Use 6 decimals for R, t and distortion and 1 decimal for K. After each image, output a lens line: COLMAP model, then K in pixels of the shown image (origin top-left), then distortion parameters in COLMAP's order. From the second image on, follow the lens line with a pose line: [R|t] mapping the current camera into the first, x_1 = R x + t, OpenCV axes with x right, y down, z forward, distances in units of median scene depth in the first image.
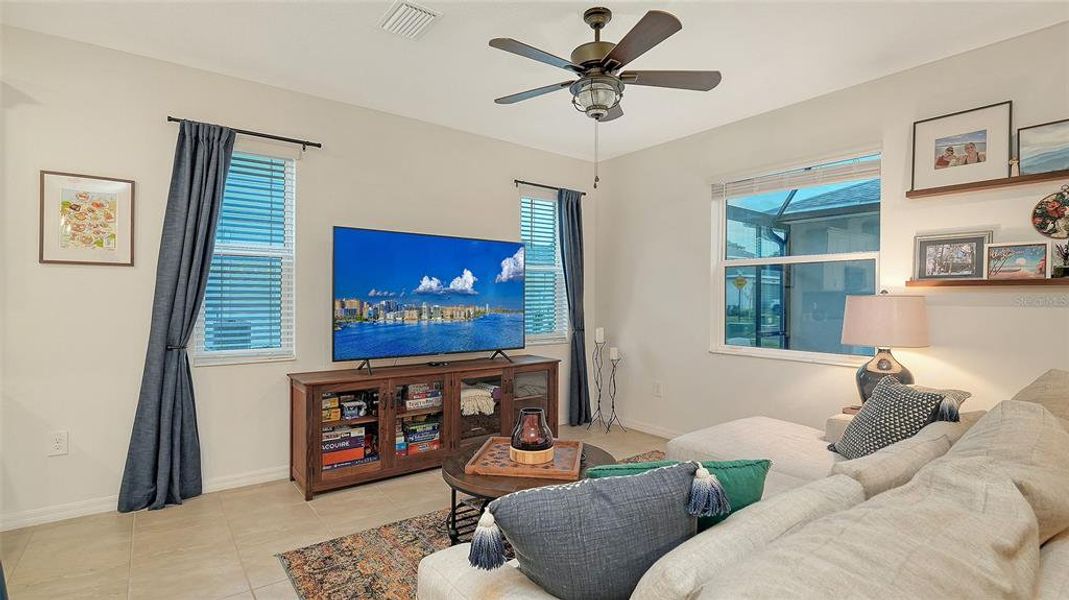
lens RADIAL K [[498.7, 0, 533.0], [0, 498.7, 297.3], [0, 0, 1]] dist [-0.009732, -0.000453]
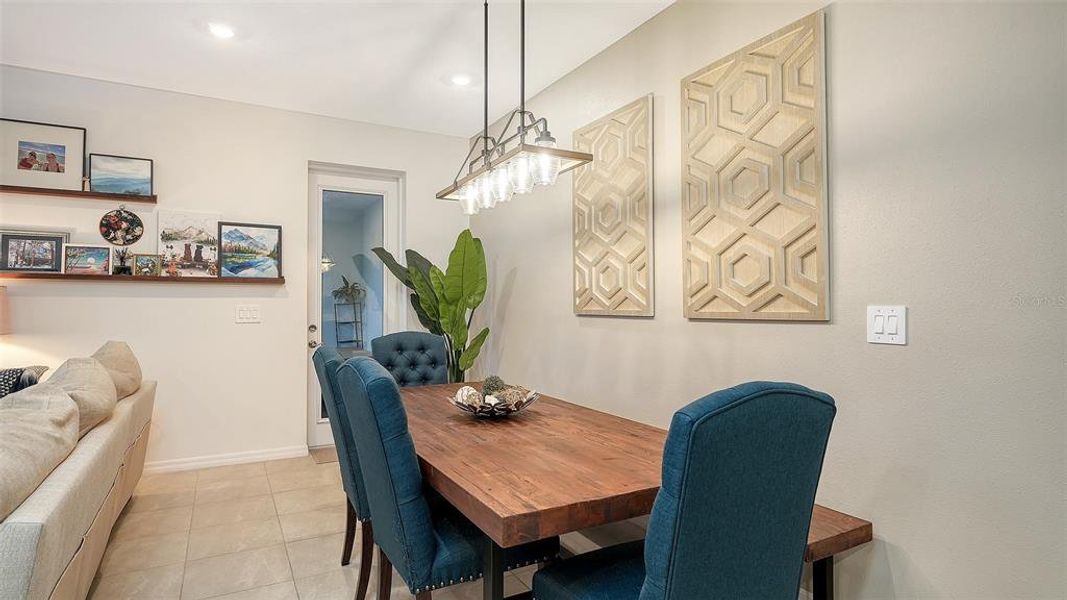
lens RADIAL K [[560.8, 0, 533.5], [0, 560.8, 300.0], [0, 0, 1]] dist [-0.001894, -0.000689]
pose [[0.144941, 0.003045, 0.989436, -0.190512], [-0.003511, 0.999991, -0.002563, 0.020757], [-0.989434, -0.003103, 0.144950, -0.238525]]
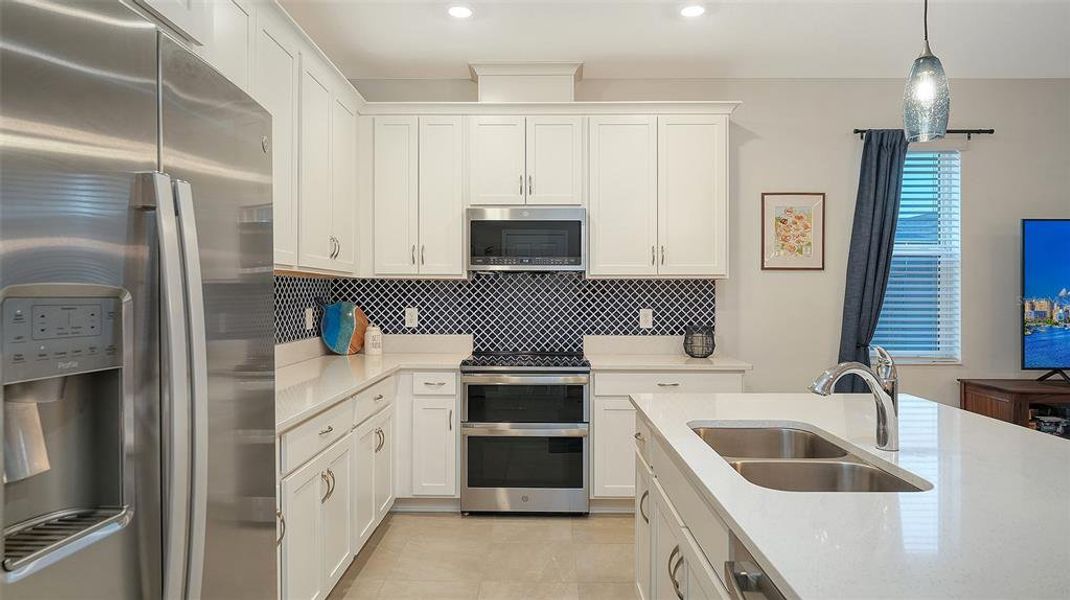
lens RADIAL K [[614.1, 0, 530.7], [0, 614.1, 293.4], [0, 0, 1]] dist [0.000176, -0.020332]
pose [[0.780086, -0.004934, -0.625653, -0.397895], [0.003783, 0.999988, -0.003170, -0.007957], [0.625661, 0.000106, 0.780095, -0.408604]]
